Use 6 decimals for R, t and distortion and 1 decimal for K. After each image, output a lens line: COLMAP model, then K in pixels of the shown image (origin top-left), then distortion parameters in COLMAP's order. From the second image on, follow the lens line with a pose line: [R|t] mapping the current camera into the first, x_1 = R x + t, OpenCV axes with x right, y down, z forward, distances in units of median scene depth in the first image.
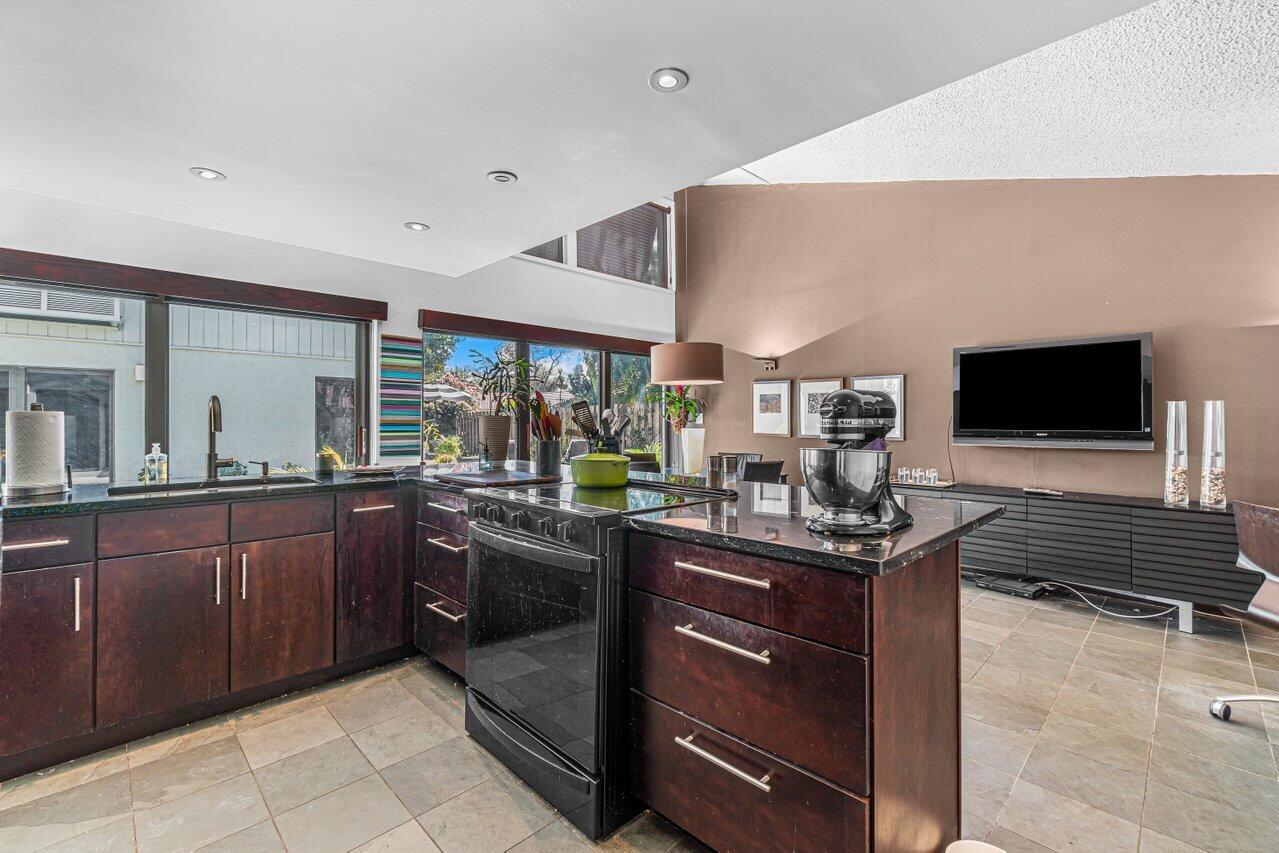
lens RADIAL K [[555.5, 0, 631.3], [0, 555.5, 419.0], [0, 0, 1]] dist [-0.001019, -0.000114]
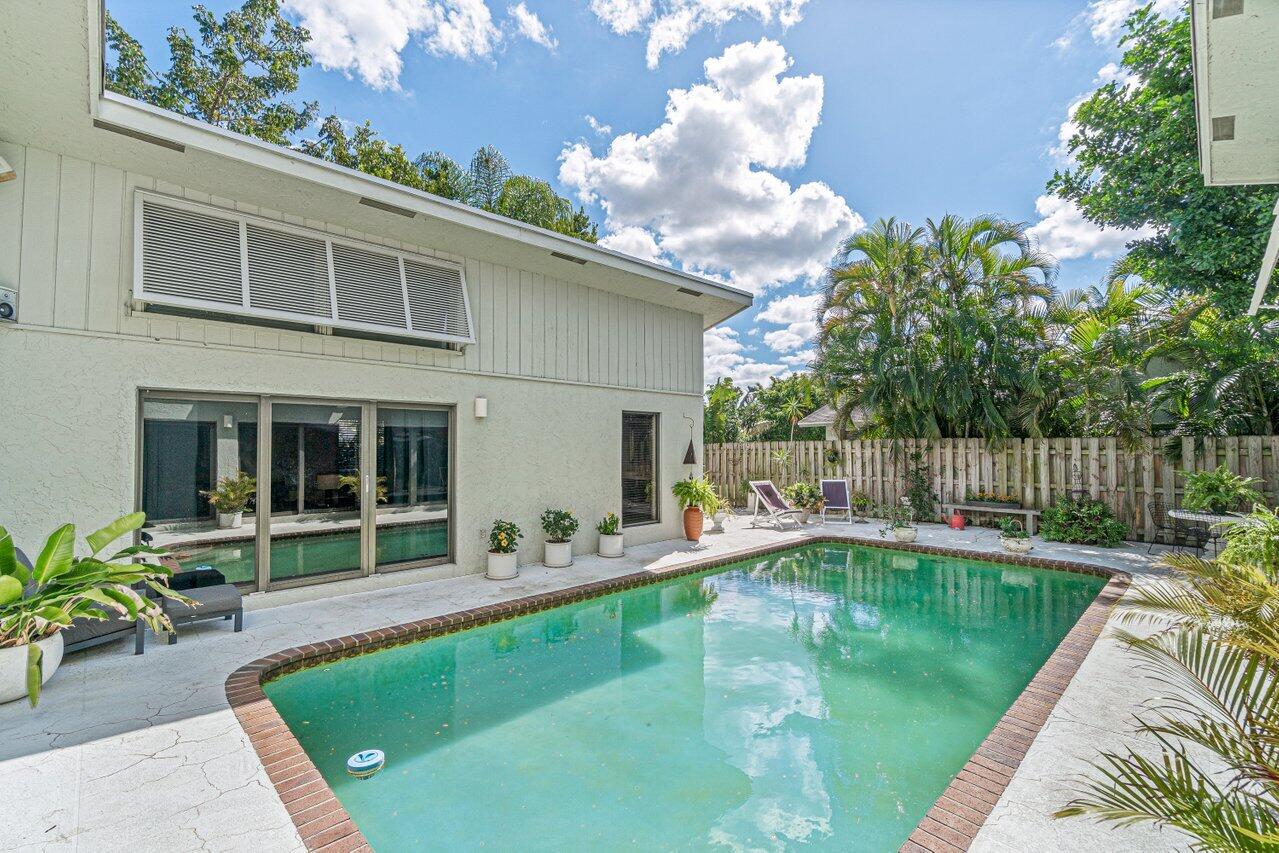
lens RADIAL K [[556.9, 0, 642.6], [0, 556.9, 444.7], [0, 0, 1]] dist [0.000414, -0.000140]
pose [[0.999972, 0.004760, -0.005751, -1.532428], [-0.004749, 0.999987, 0.001849, -0.073709], [0.005760, -0.001821, 0.999982, 0.440390]]
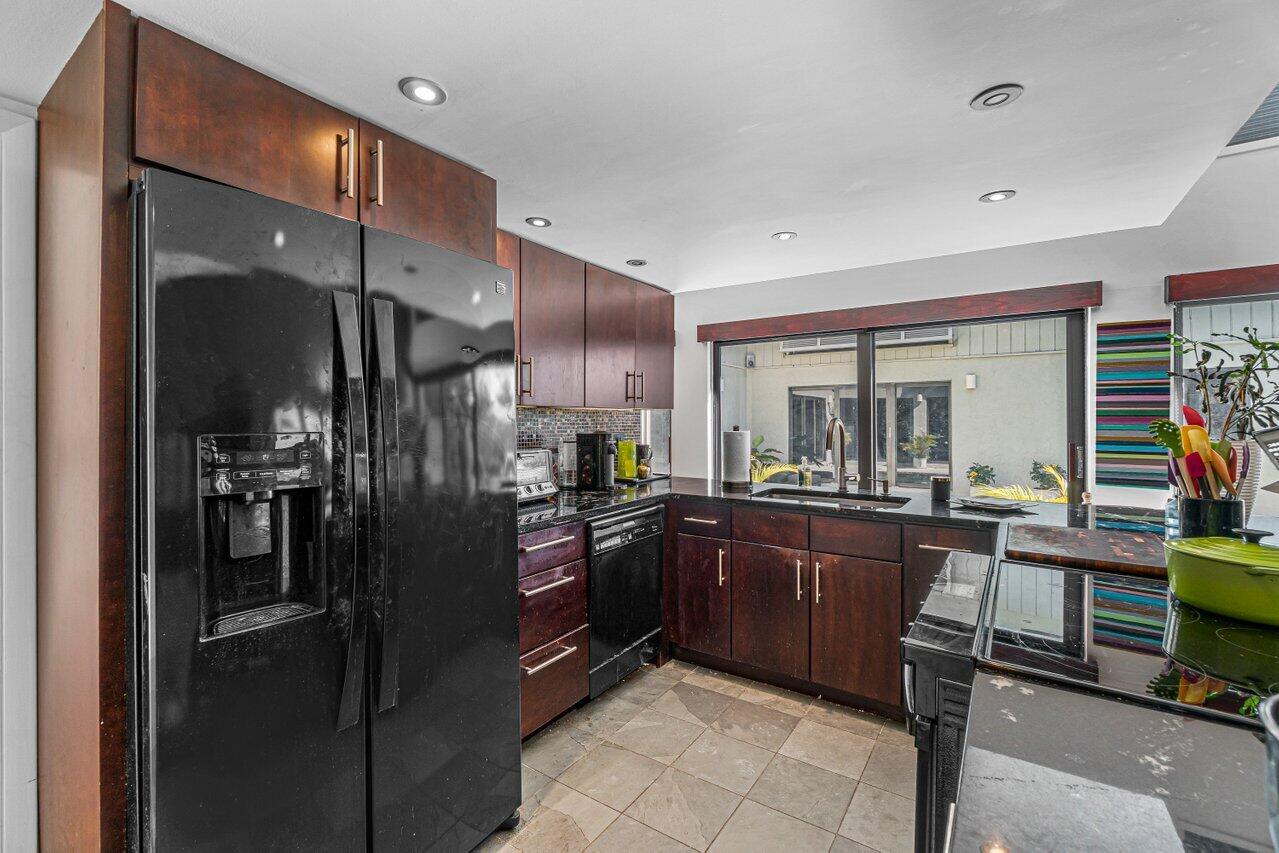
lens RADIAL K [[555.5, 0, 631.3], [0, 555.5, 419.0], [0, 0, 1]] dist [-0.001019, -0.000114]
pose [[0.193112, 0.002418, -0.981174, 0.204494], [0.003497, 0.999989, 0.003153, -0.031632], [0.981170, -0.004040, 0.193101, 0.263845]]
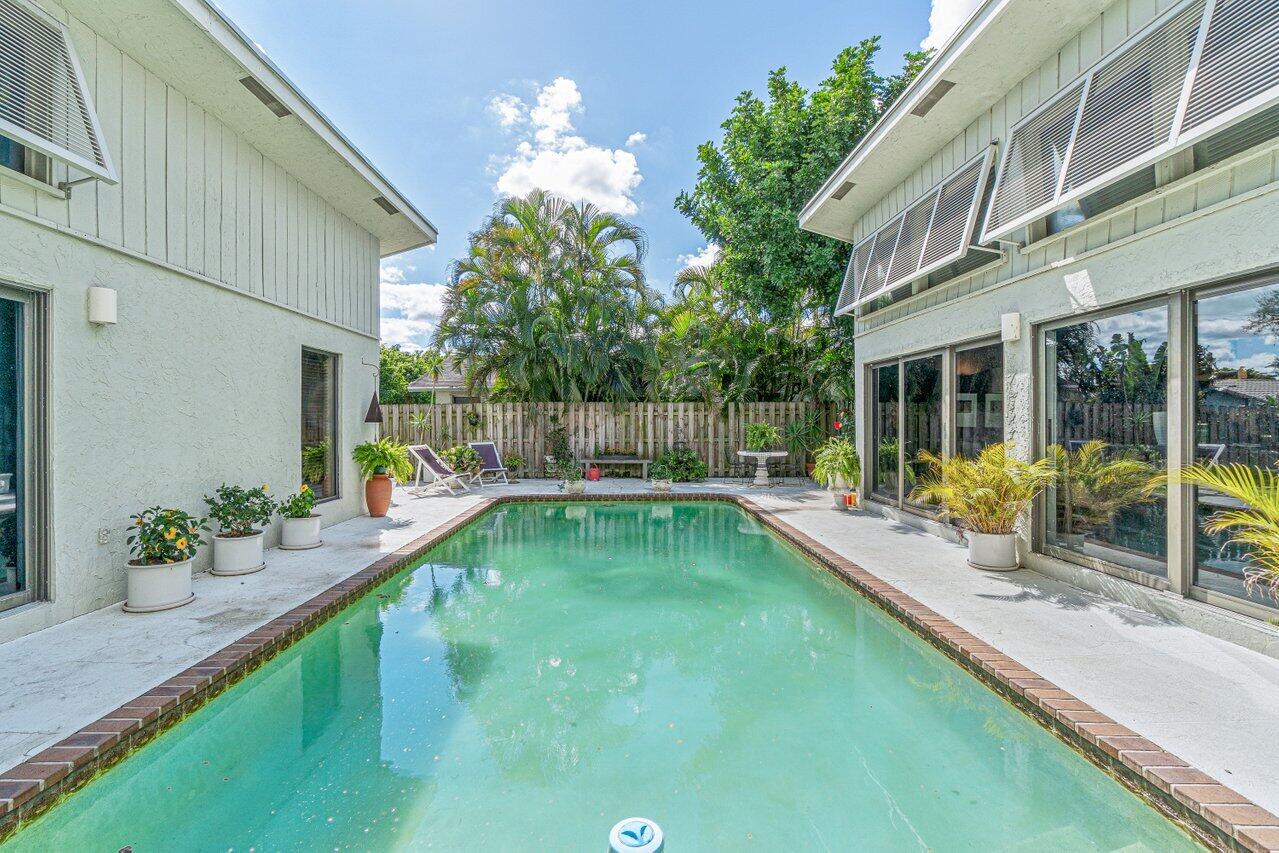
lens RADIAL K [[549.8, 0, 626.5], [0, 549.8, 428.6], [0, 0, 1]] dist [-0.000493, -0.000077]
pose [[0.695798, -0.004481, 0.718224, -2.170641], [-0.004017, 0.999941, 0.010131, 0.023002], [-0.718227, -0.009935, 0.695738, 0.941885]]
